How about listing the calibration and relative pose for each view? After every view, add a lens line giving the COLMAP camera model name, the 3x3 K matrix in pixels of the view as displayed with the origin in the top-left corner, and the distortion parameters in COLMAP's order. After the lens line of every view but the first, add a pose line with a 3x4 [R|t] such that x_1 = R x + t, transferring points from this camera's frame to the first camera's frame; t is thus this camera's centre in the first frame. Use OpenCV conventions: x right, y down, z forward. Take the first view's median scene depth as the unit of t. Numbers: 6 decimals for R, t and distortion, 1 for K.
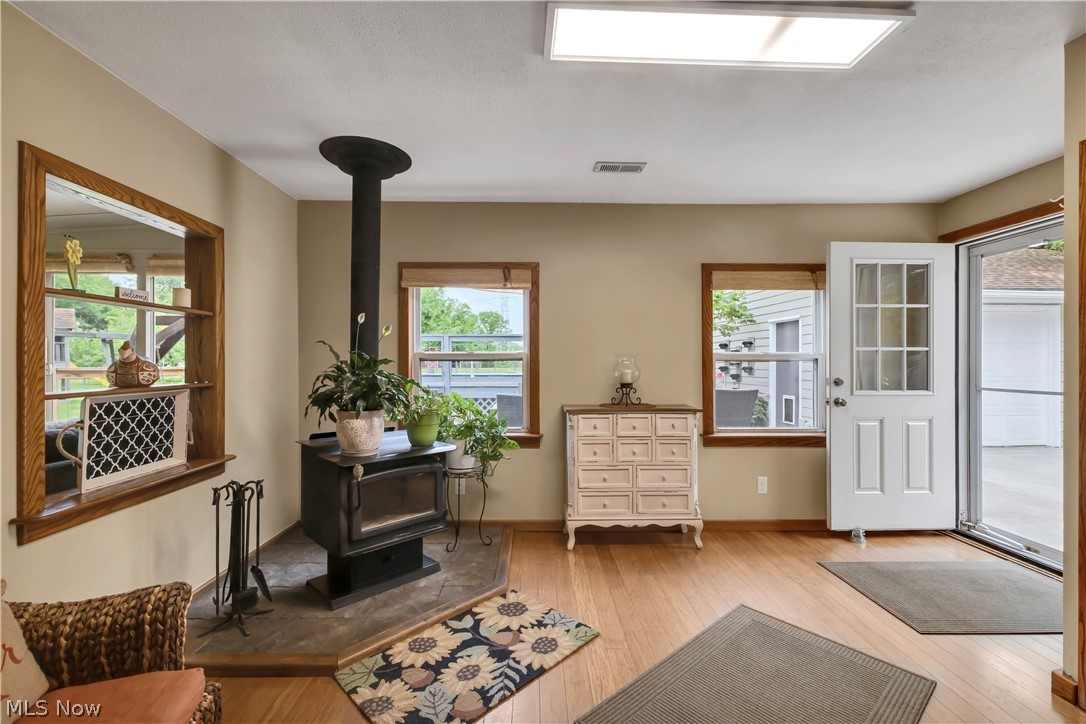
lens RADIAL K [[474.3, 0, 545.7], [0, 474.3, 364.2], [0, 0, 1]] dist [0.012779, -0.003705]
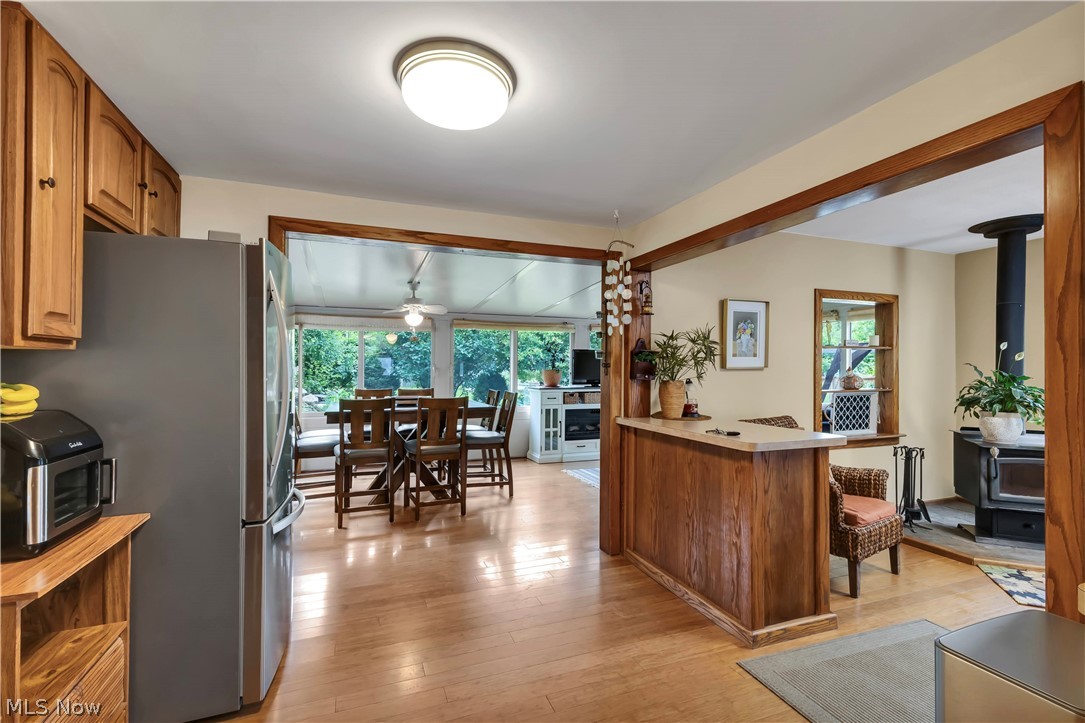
lens RADIAL K [[473.8, 0, 537.9], [0, 473.8, 368.4], [0, 0, 1]] dist [0.012779, -0.003705]
pose [[0.334855, -0.002895, -0.942265, 0.502167], [0.000756, 0.999996, -0.002804, -0.030824], [0.942269, 0.000227, 0.334856, -0.792141]]
